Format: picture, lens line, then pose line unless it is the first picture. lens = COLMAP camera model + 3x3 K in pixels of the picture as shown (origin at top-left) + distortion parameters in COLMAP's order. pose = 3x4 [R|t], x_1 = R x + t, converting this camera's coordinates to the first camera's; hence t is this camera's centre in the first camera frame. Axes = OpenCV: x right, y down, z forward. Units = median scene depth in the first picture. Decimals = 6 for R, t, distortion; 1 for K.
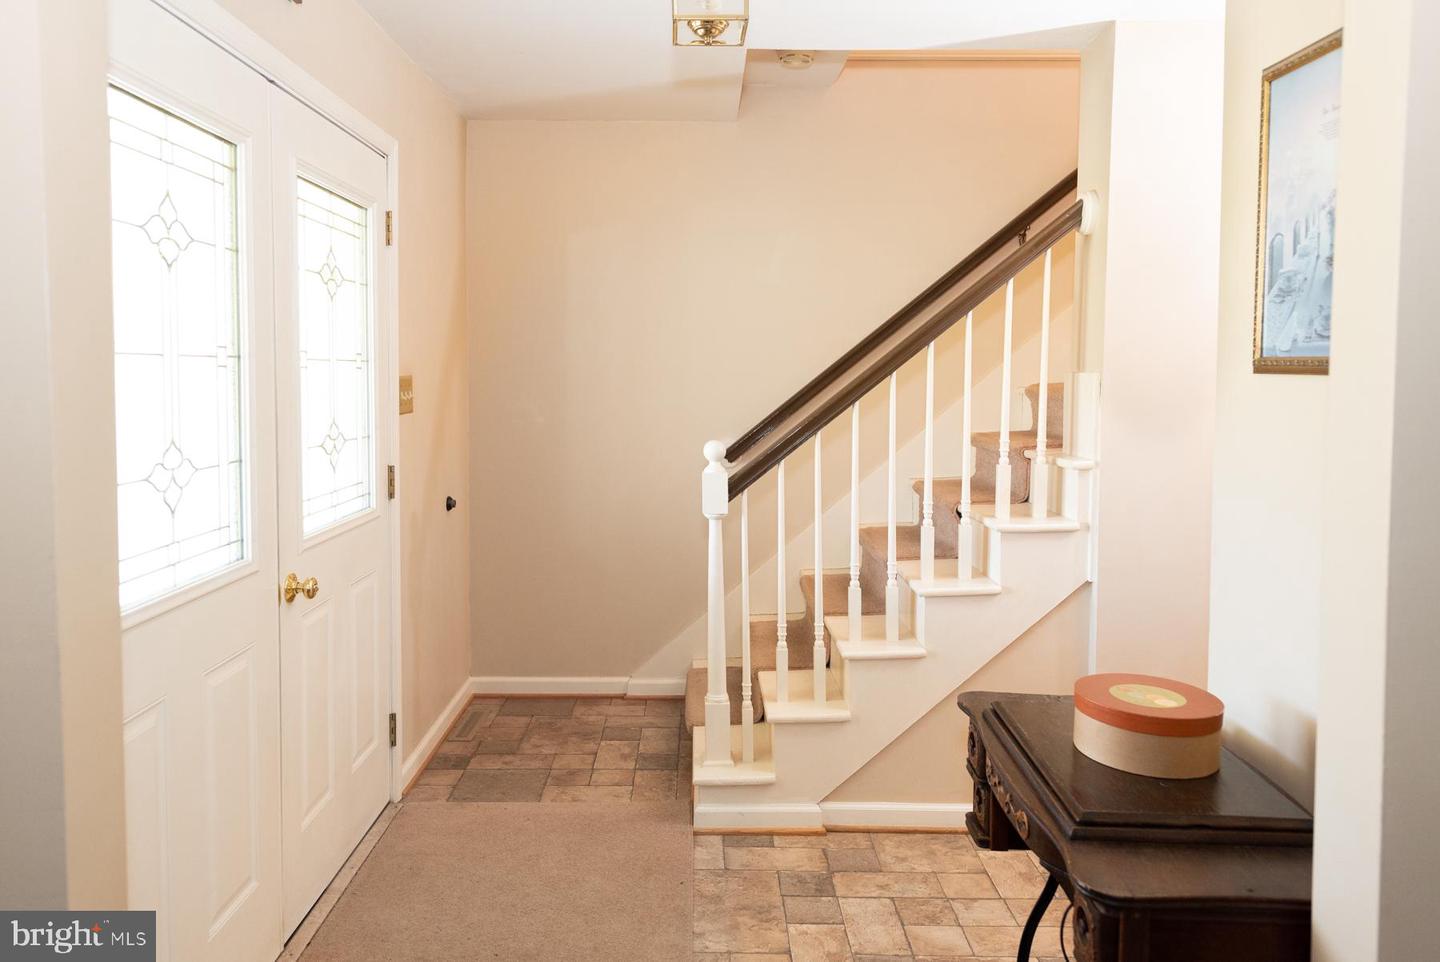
lens RADIAL K [[943.4, 0, 694.3], [0, 943.4, 419.6], [0, 0, 1]] dist [0.021347, -0.005076]
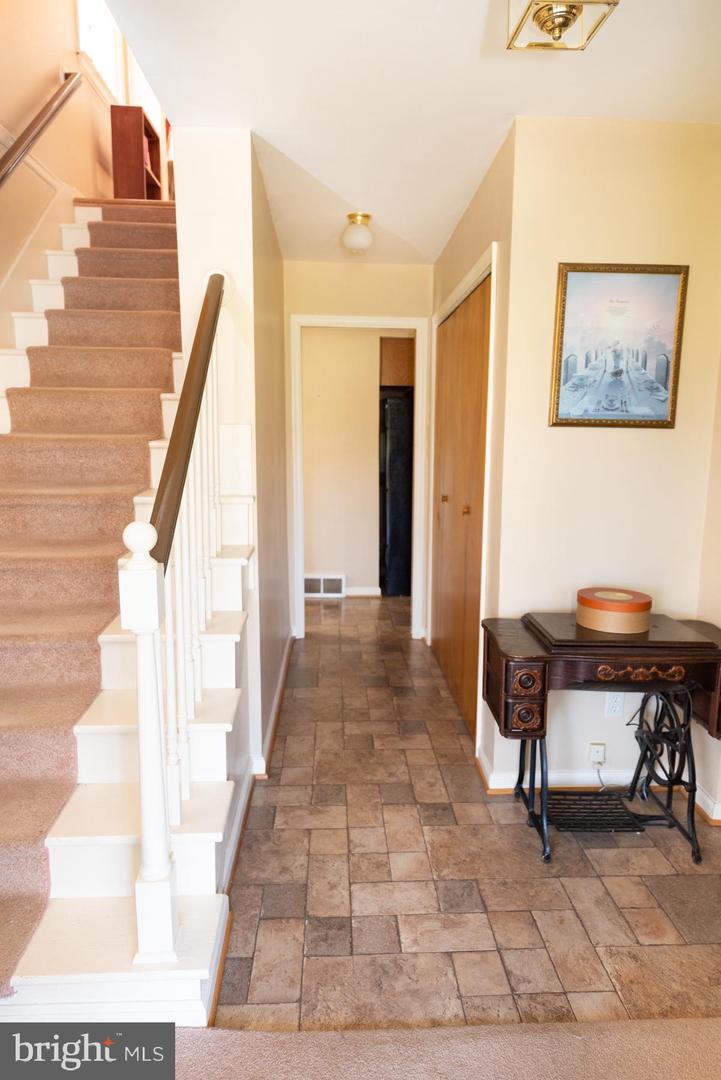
lens RADIAL K [[674.0, 0, 364.0], [0, 674.0, 538.5], [0, 0, 1]] dist [0.020656, -0.001423]
pose [[-0.033327, -0.158604, 0.986780, -0.596731], [0.042272, 0.986221, 0.159942, -0.045816], [-0.998550, 0.047043, -0.026164, 1.087255]]
